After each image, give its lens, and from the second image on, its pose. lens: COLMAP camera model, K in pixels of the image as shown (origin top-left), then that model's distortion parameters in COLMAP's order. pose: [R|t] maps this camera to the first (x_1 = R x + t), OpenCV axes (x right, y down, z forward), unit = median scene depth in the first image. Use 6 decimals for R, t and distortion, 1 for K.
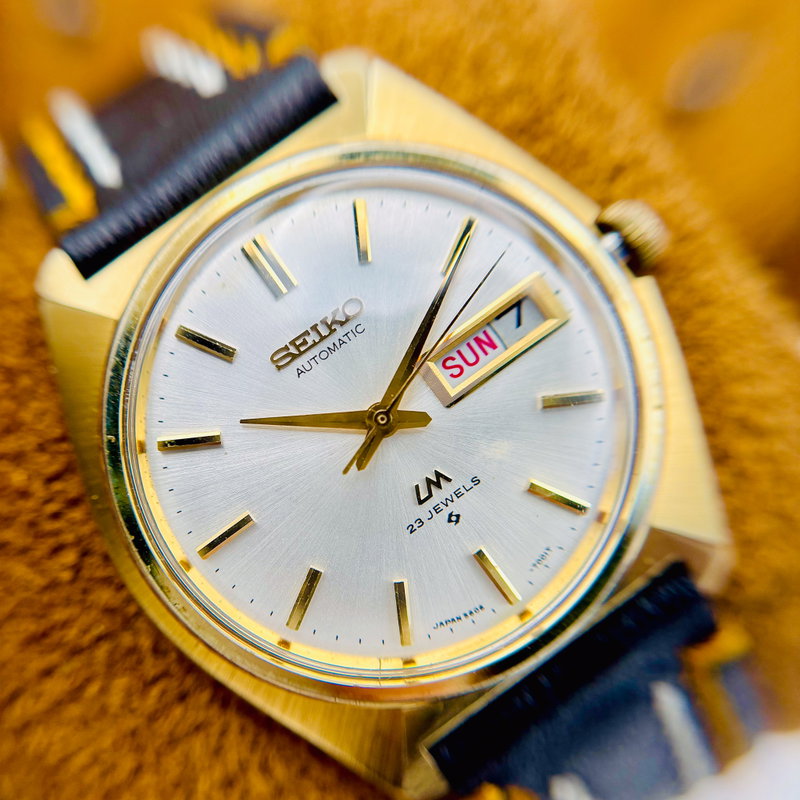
lens RADIAL K [[1056.9, 0, 353.3], [0, 1056.9, 406.1], [0, 0, 1]] dist [0.615000, 0.008895]
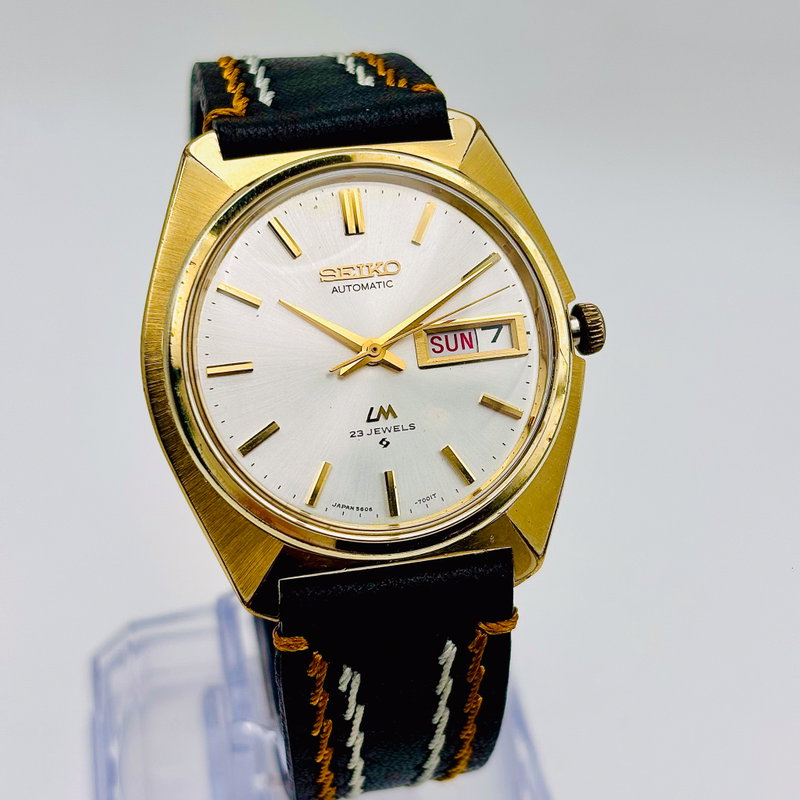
lens RADIAL K [[1657.4, 0, 385.0], [0, 1657.4, 414.2], [0, 0, 1]] dist [0.057320, -0.543966]
pose [[0.874719, 0.480212, 0.065301, -0.055753], [-0.469122, 0.872819, -0.134575, 0.347787], [-0.121621, 0.087081, 0.988749, -1.018782]]
